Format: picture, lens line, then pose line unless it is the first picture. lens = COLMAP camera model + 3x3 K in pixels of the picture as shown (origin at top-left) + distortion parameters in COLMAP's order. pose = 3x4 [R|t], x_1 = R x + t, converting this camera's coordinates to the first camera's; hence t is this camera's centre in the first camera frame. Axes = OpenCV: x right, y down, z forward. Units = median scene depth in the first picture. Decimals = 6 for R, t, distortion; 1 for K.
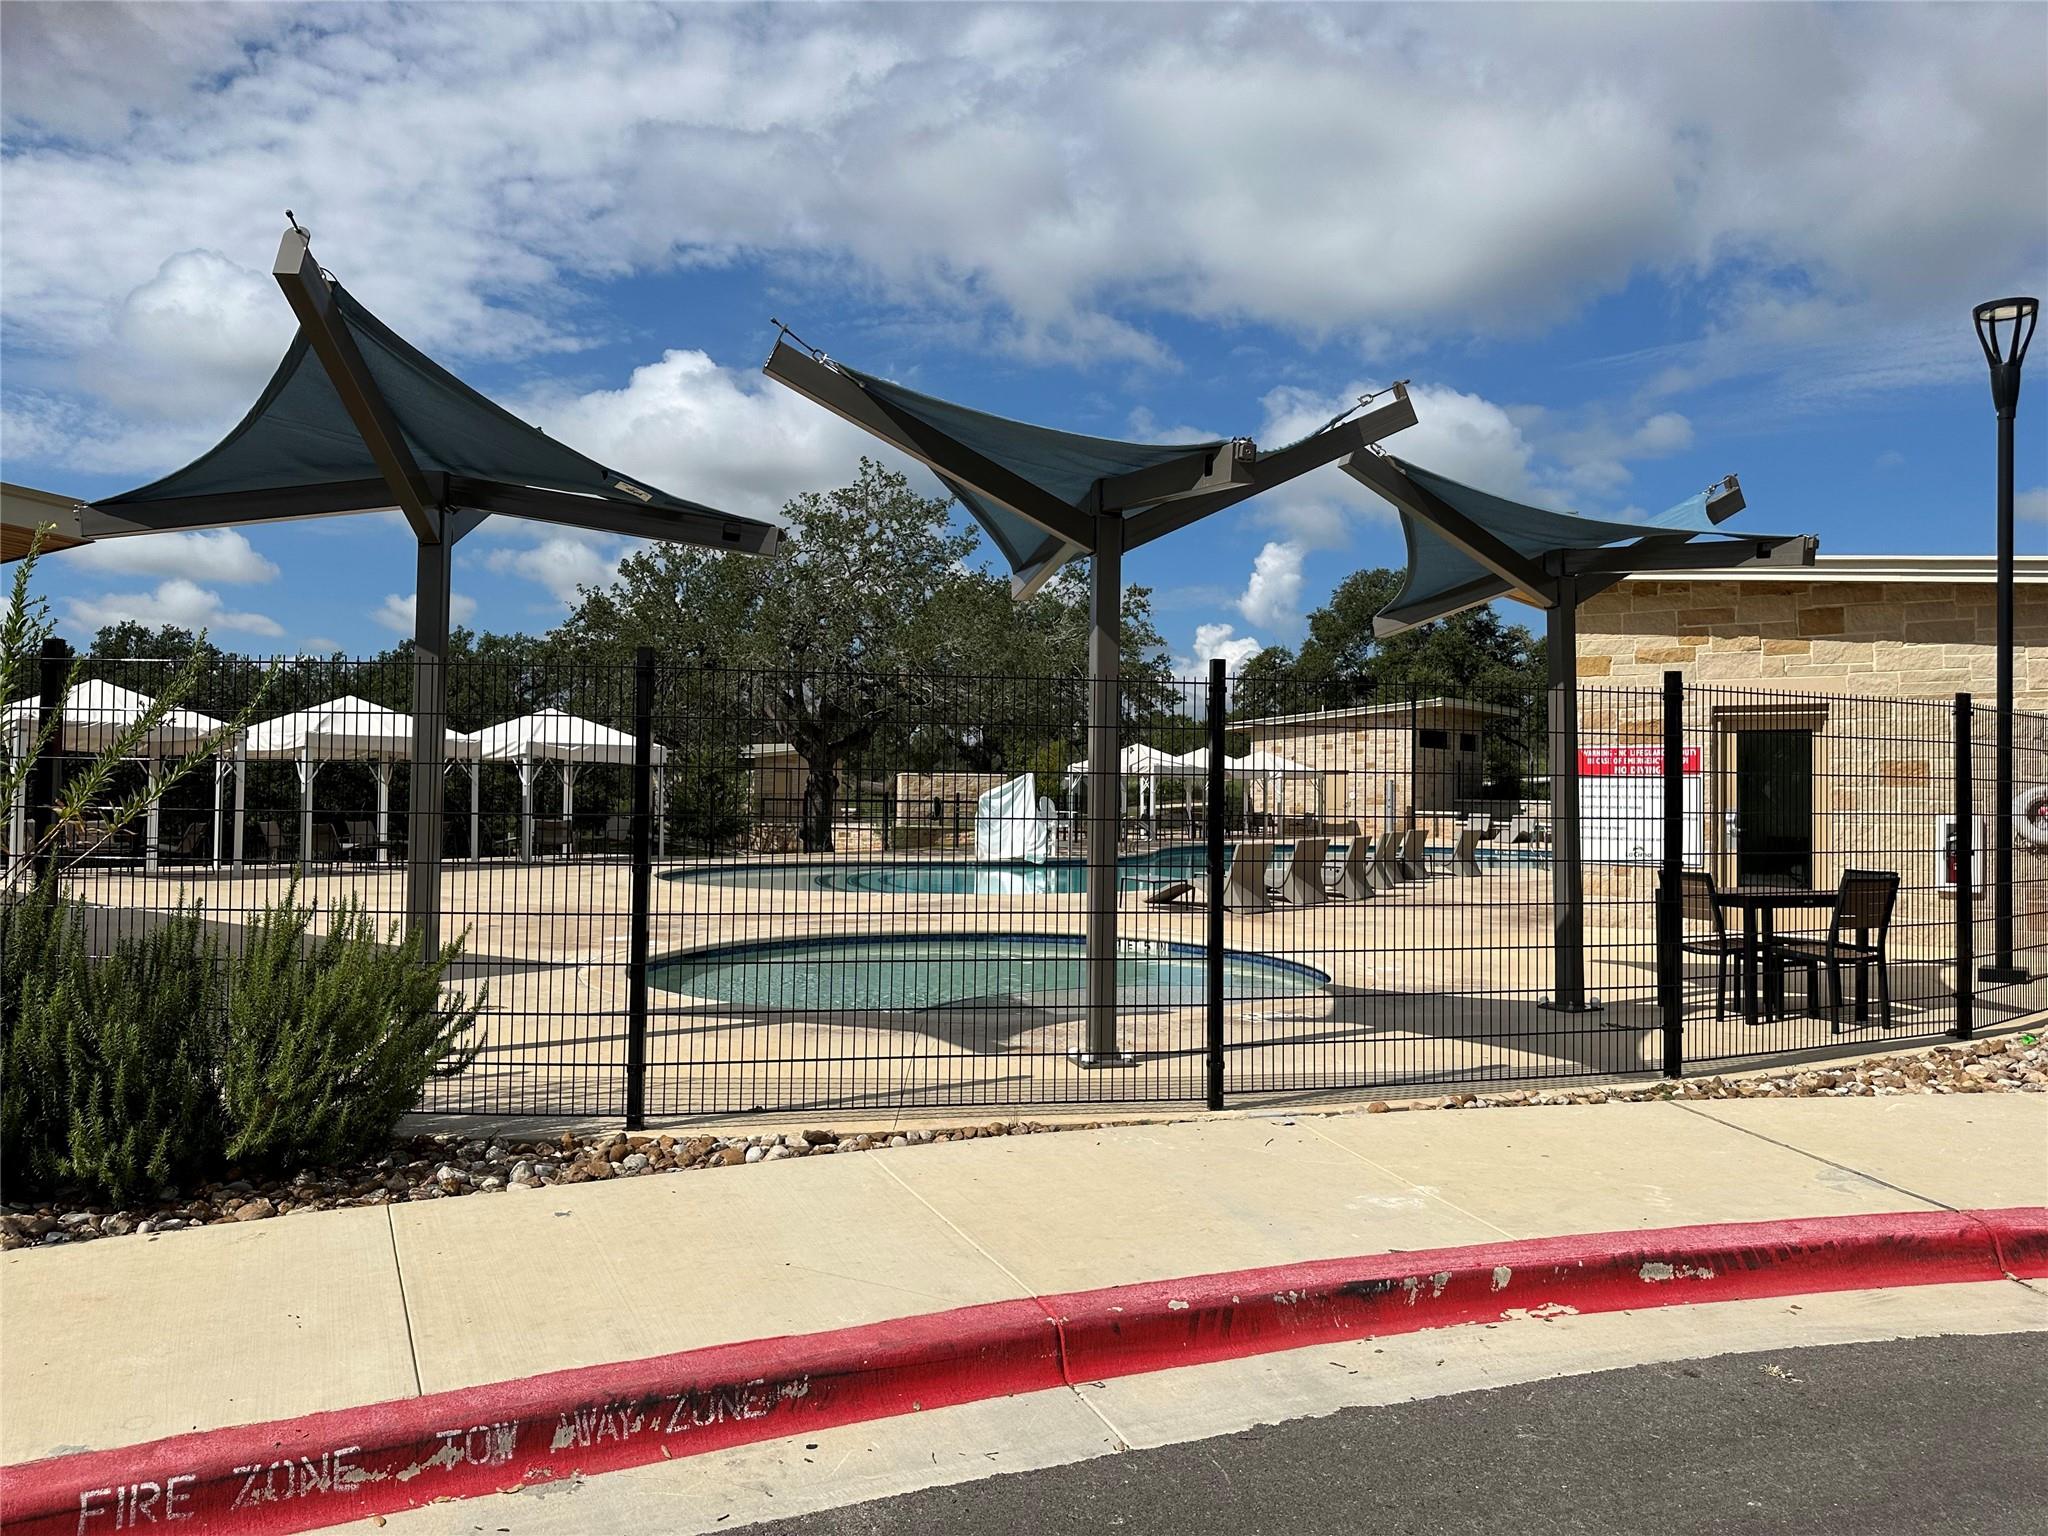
lens RADIAL K [[1431.7, 0, 1020.5], [0, 1431.7, 754.0], [0, 0, 1]] dist [0.012338, 0.001648]
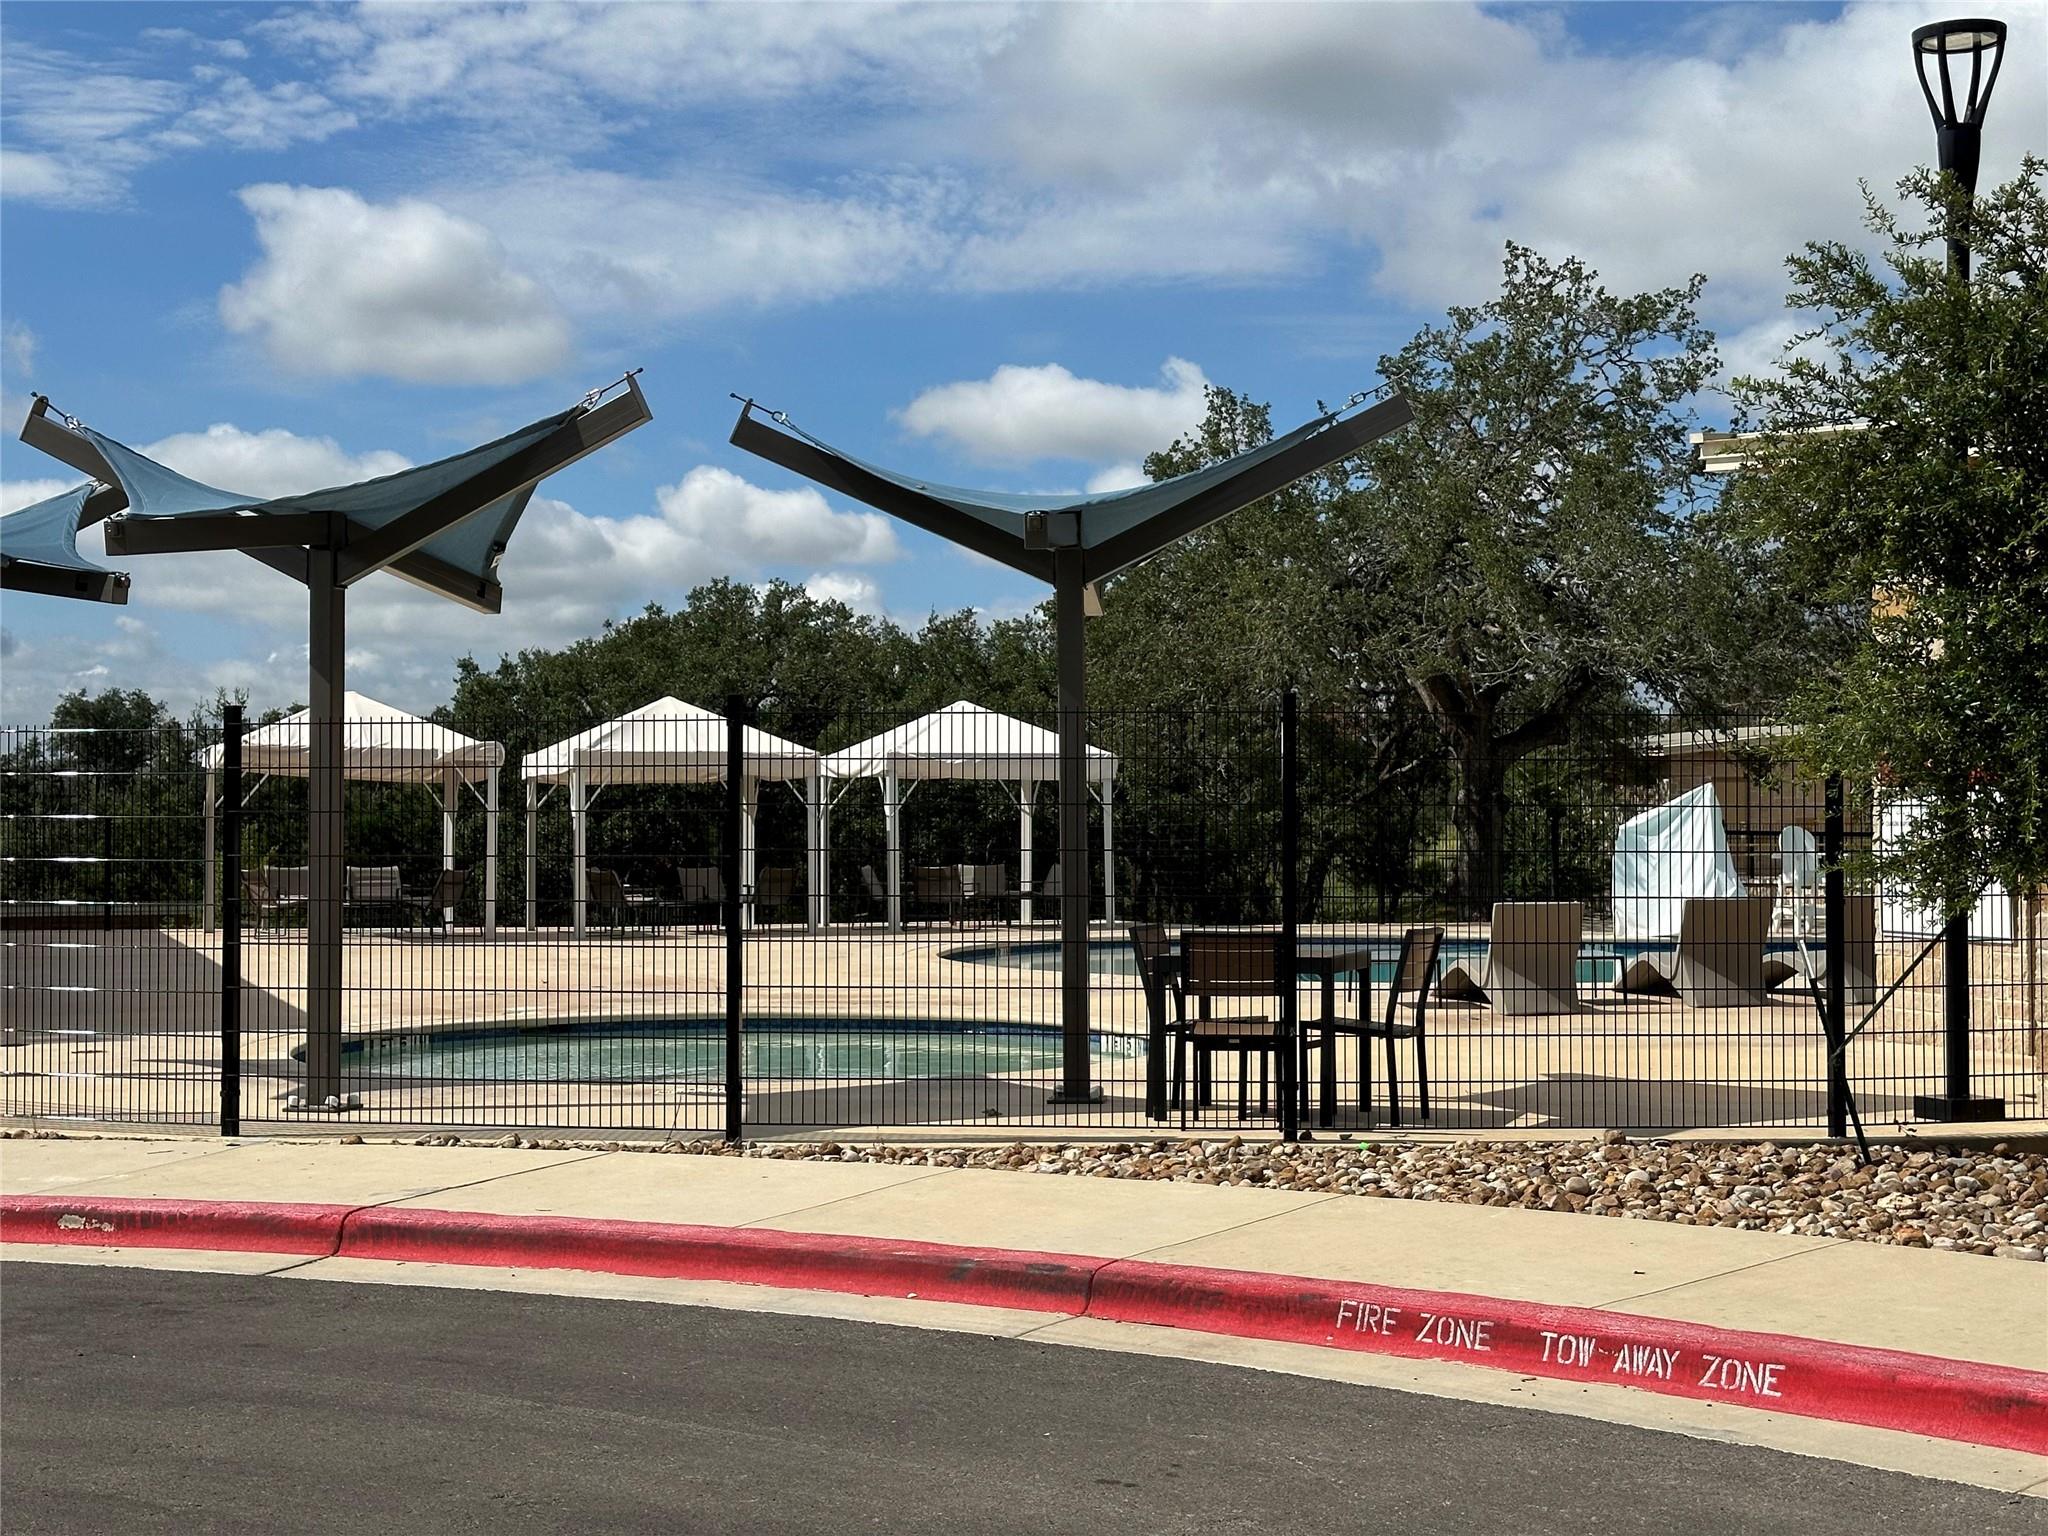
lens RADIAL K [[2887.0, 0, 1023.3], [0, 2887.0, 775.5], [0, 0, 1]] dist [0.028326, 0.000000]
pose [[0.837998, -0.017834, -0.545382, 0.432935], [0.025089, 0.999668, 0.005860, -0.003674], [0.545097, -0.018594, 0.838167, -0.112135]]
